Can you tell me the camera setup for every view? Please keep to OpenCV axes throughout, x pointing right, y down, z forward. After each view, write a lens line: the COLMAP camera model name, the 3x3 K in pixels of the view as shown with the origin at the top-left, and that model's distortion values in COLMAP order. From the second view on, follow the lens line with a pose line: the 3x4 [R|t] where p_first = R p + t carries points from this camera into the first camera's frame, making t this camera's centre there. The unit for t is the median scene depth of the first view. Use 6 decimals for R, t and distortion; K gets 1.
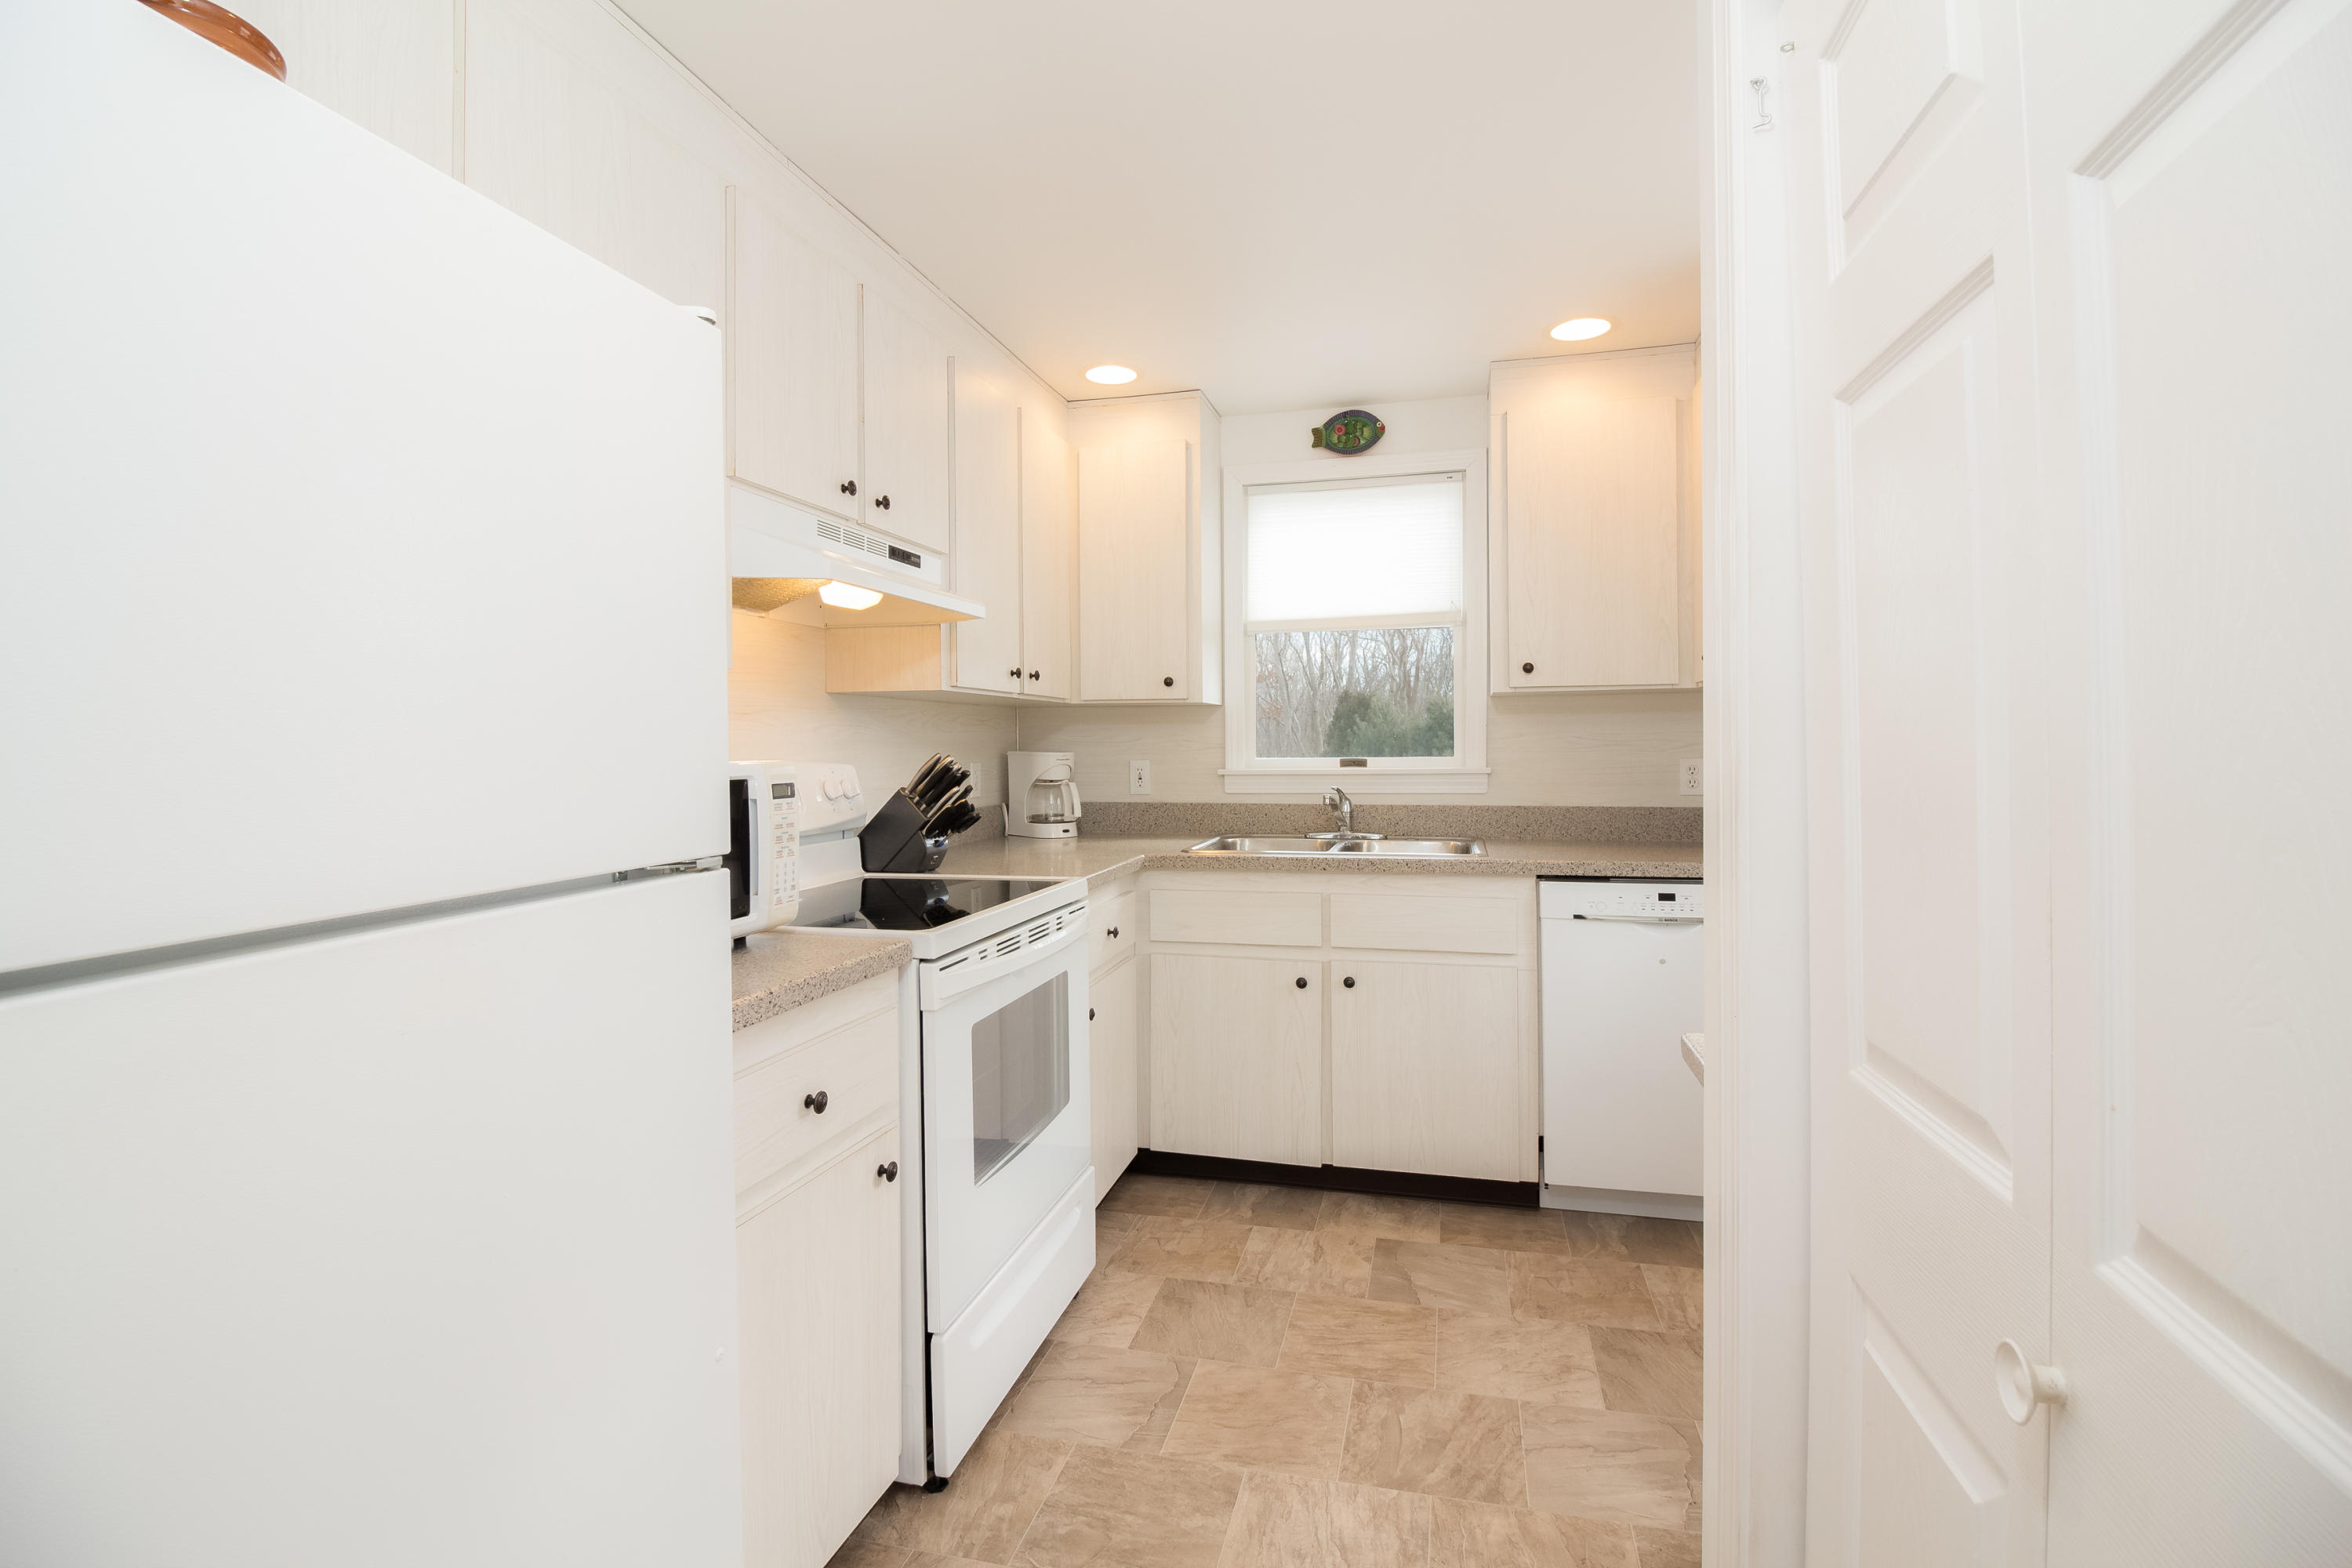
lens RADIAL K [[1095.3, 0, 1178.4], [0, 1095.3, 751.1], [0, 0, 1]] dist [-0.005595, -0.001135]
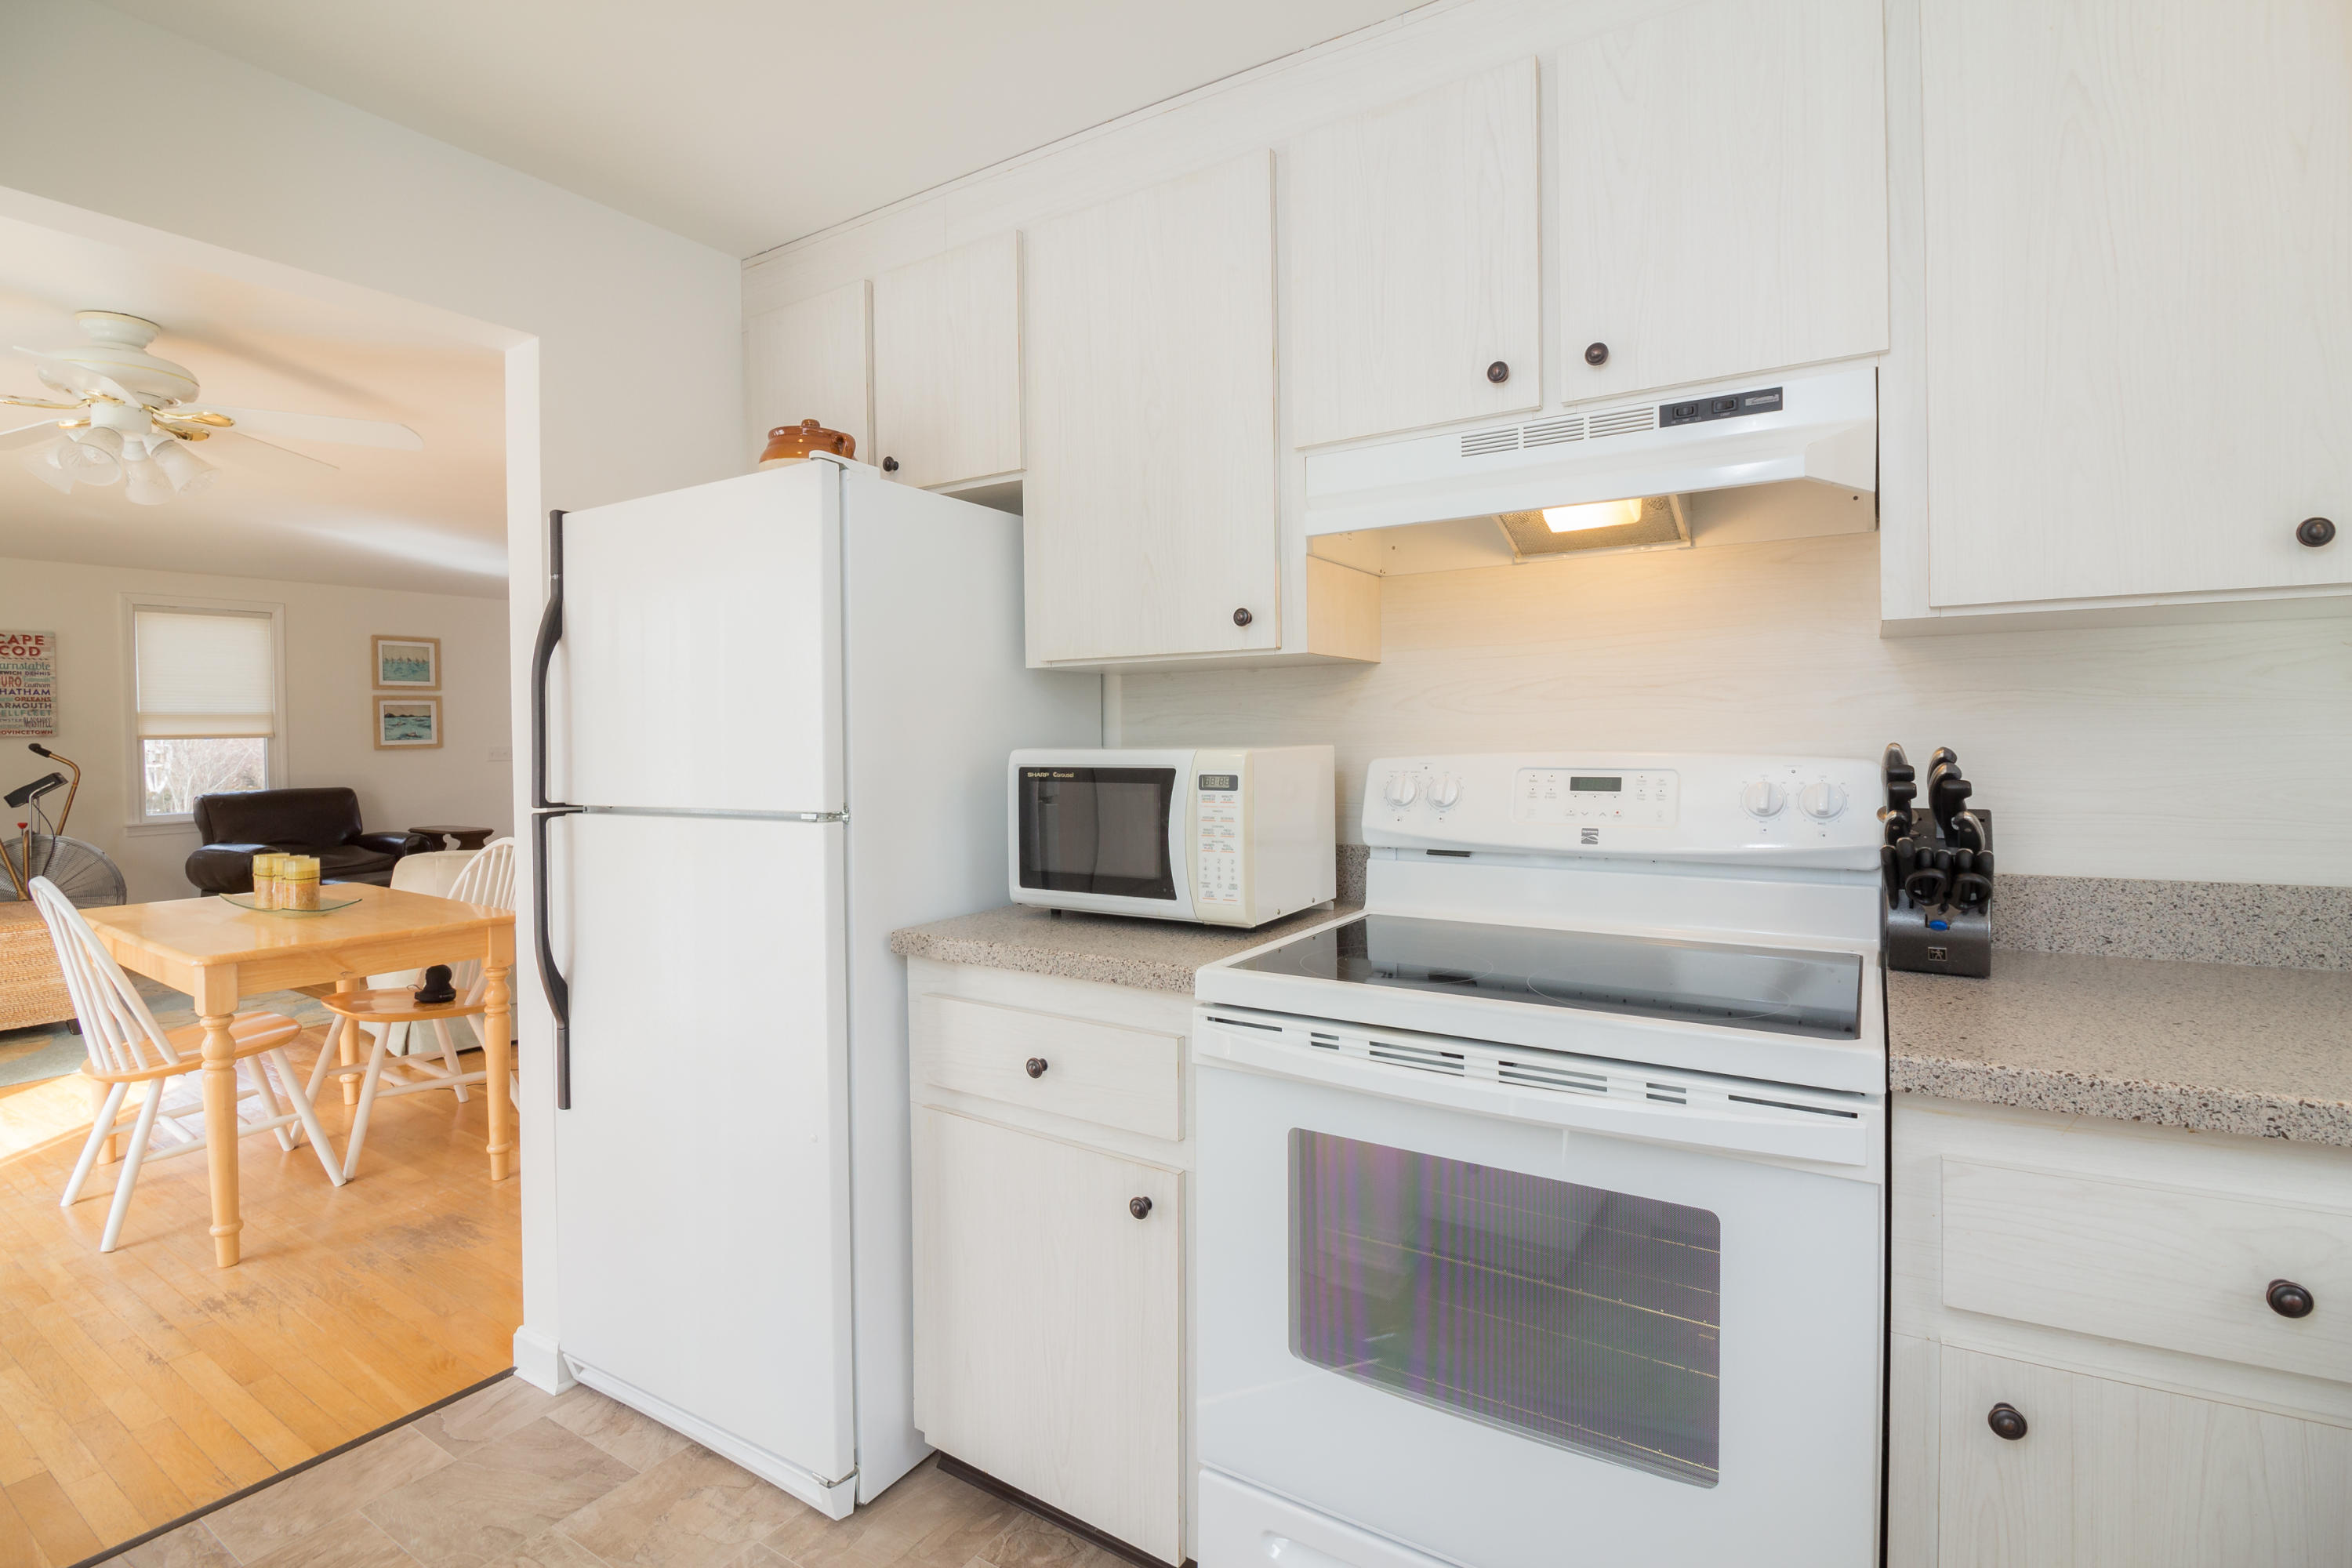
lens RADIAL K [[1095.3, 0, 1178.4], [0, 1095.3, 751.1], [0, 0, 1]] dist [-0.005595, -0.001135]
pose [[-0.308616, 0.022435, -0.950922, 0.553759], [0.007898, 0.999748, 0.021023, -0.011486], [0.951154, -0.001022, -0.308715, 1.251361]]
